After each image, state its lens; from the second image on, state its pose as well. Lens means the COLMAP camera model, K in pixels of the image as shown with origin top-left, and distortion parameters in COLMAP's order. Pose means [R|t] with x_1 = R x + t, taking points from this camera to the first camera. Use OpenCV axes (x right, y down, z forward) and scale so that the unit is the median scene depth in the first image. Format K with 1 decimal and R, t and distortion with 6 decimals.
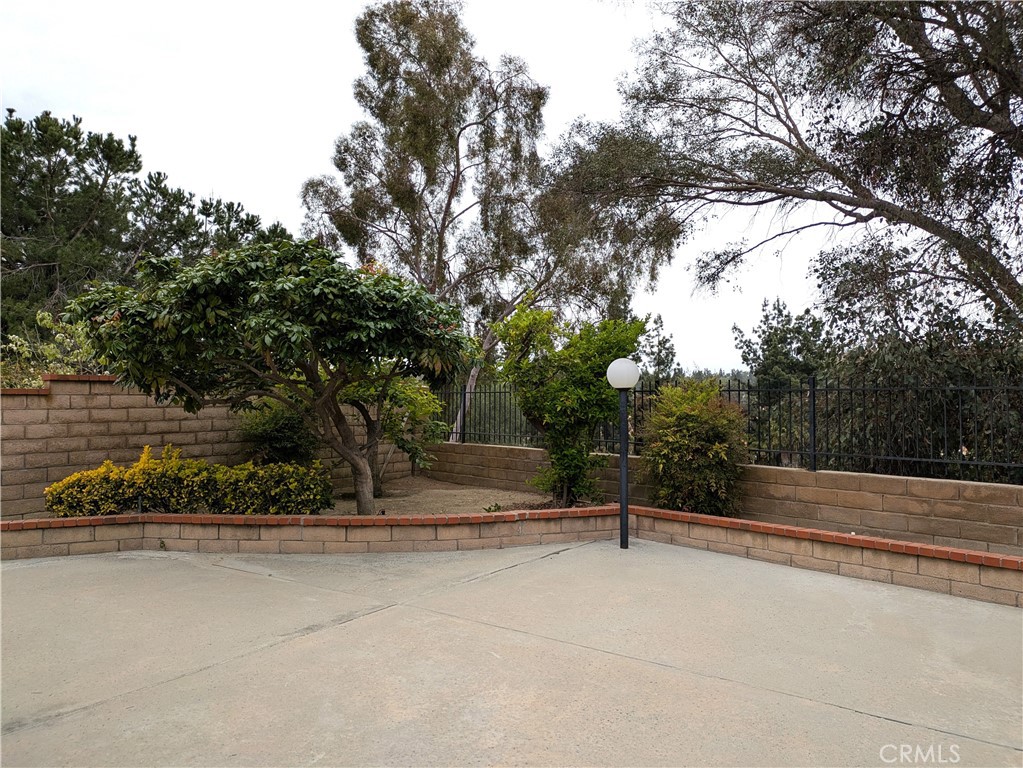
lens RADIAL K [[750.3, 0, 513.4], [0, 750.3, 374.6], [0, 0, 1]] dist [0.057580, -0.026236]
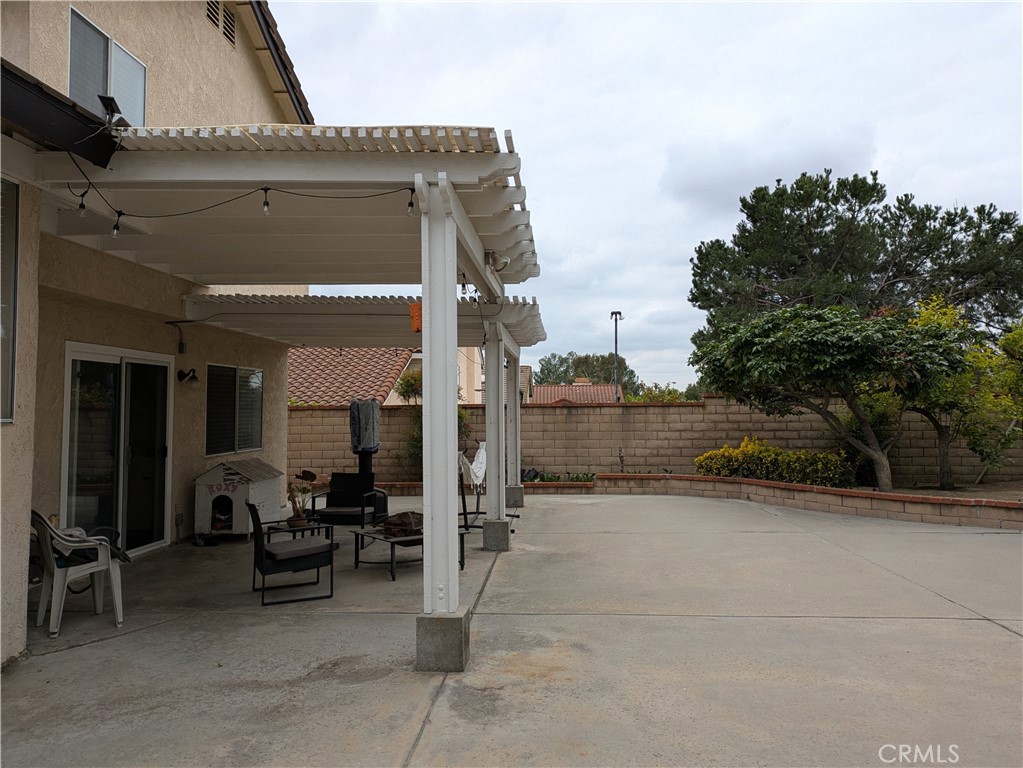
lens RADIAL K [[750.3, 0, 511.5], [0, 750.3, 382.7], [0, 0, 1]] dist [0.057580, -0.026236]
pose [[0.554352, -0.031118, -0.831700, 0.130370], [0.031676, 0.999366, -0.016278, -0.002506], [0.831679, -0.017322, 0.554986, -0.068119]]
